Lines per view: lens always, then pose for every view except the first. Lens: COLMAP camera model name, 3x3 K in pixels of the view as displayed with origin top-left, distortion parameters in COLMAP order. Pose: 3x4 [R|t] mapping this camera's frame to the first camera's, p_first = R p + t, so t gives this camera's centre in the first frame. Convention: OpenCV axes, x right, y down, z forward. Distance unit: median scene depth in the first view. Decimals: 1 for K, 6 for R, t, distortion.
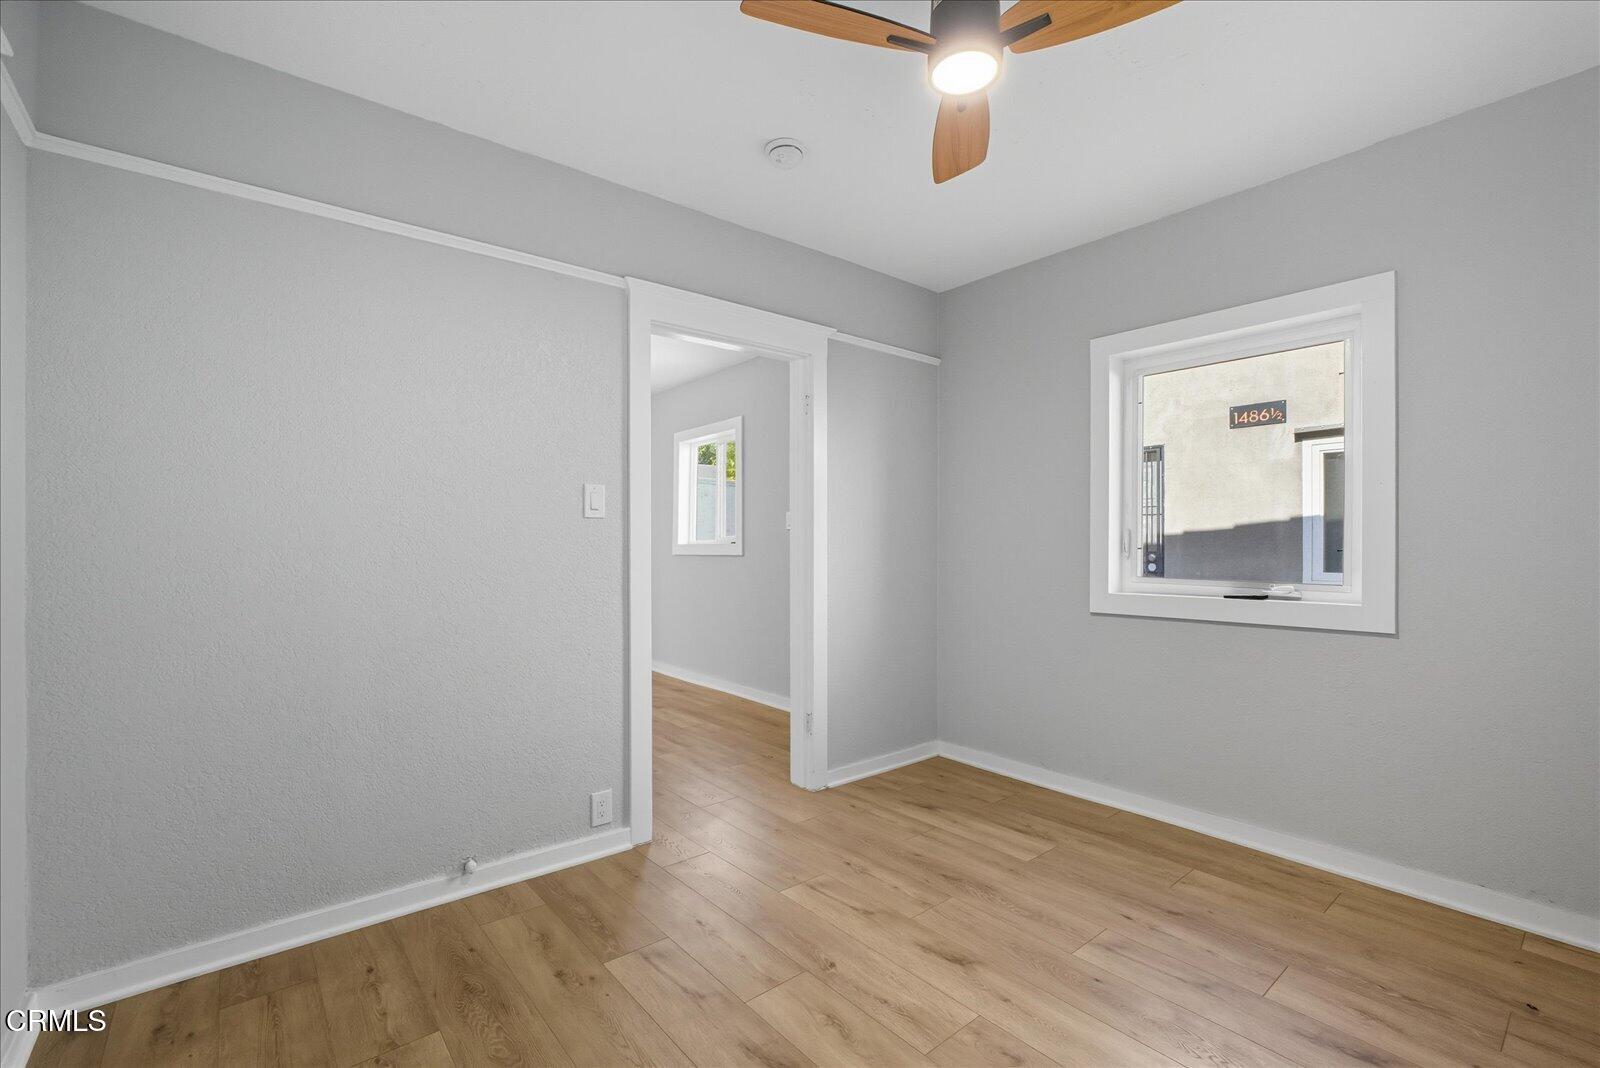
lens RADIAL K [[694.0, 0, 800.0], [0, 694.0, 534.0], [0, 0, 1]] dist [-0.015928, 0.005739]
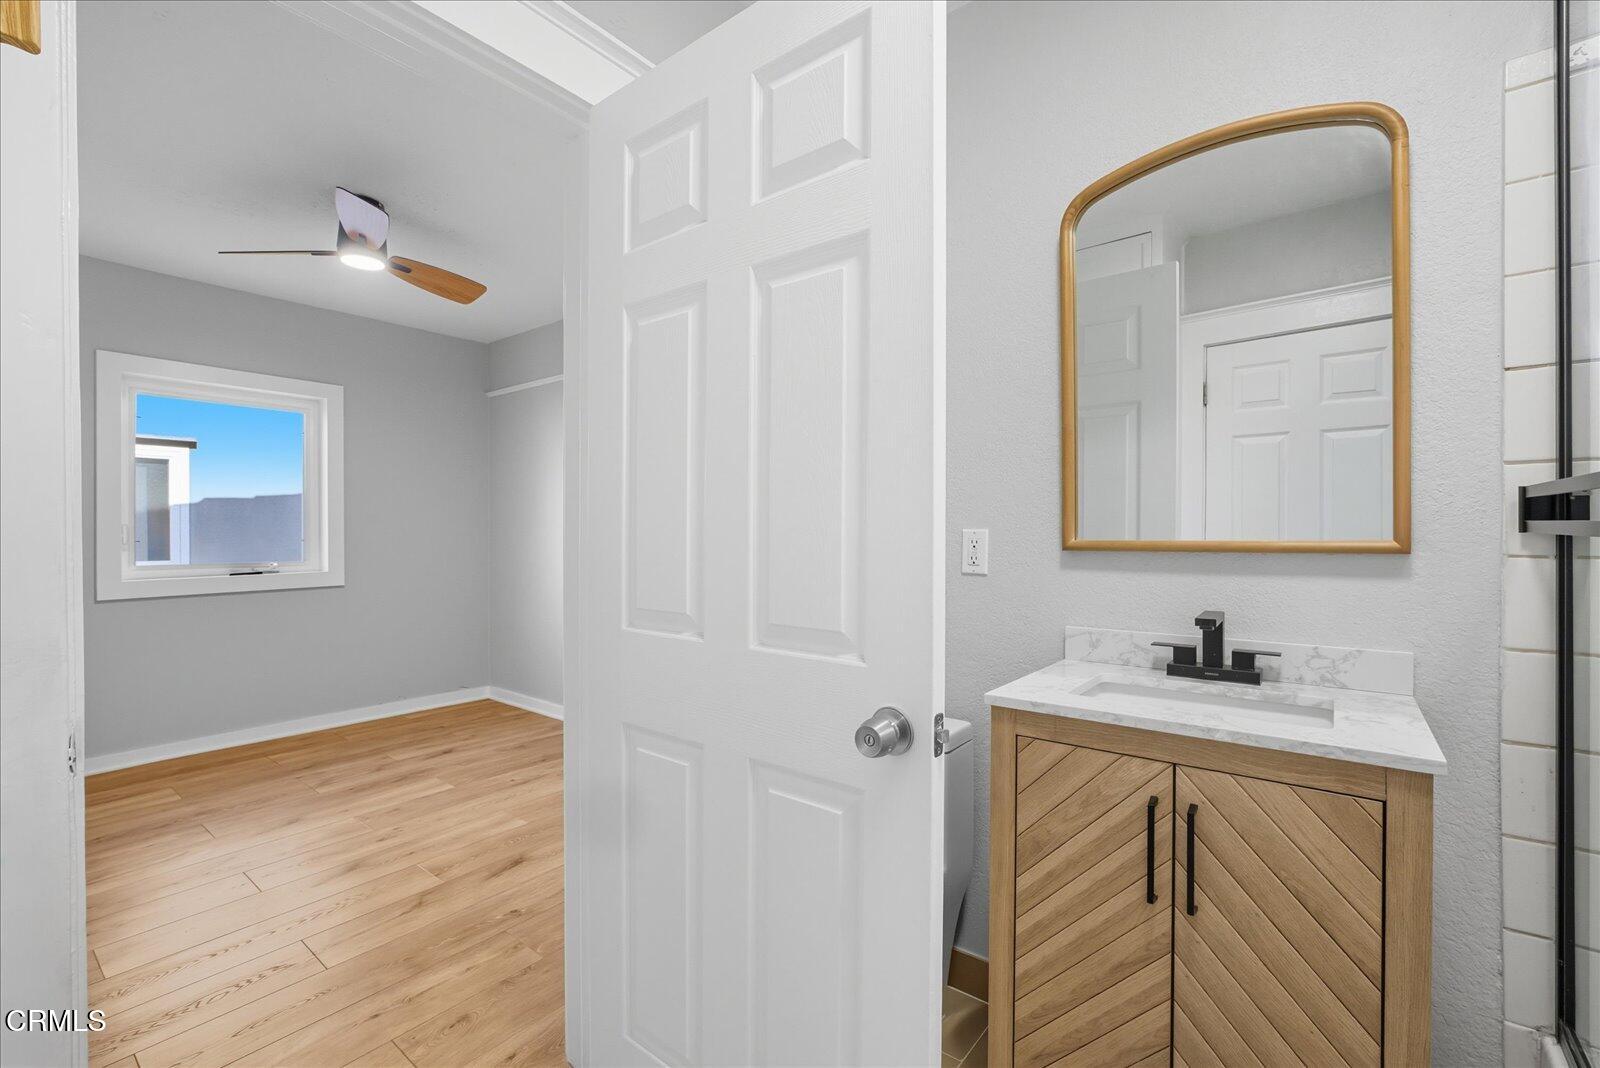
lens RADIAL K [[694.0, 0, 800.0], [0, 694.0, 534.0], [0, 0, 1]] dist [-0.015928, 0.005739]
pose [[-0.205983, -0.006002, 0.978537, -1.144890], [0.000052, 0.999981, 0.006145, 0.001161], [-0.978555, 0.001316, -0.205979, 0.197416]]
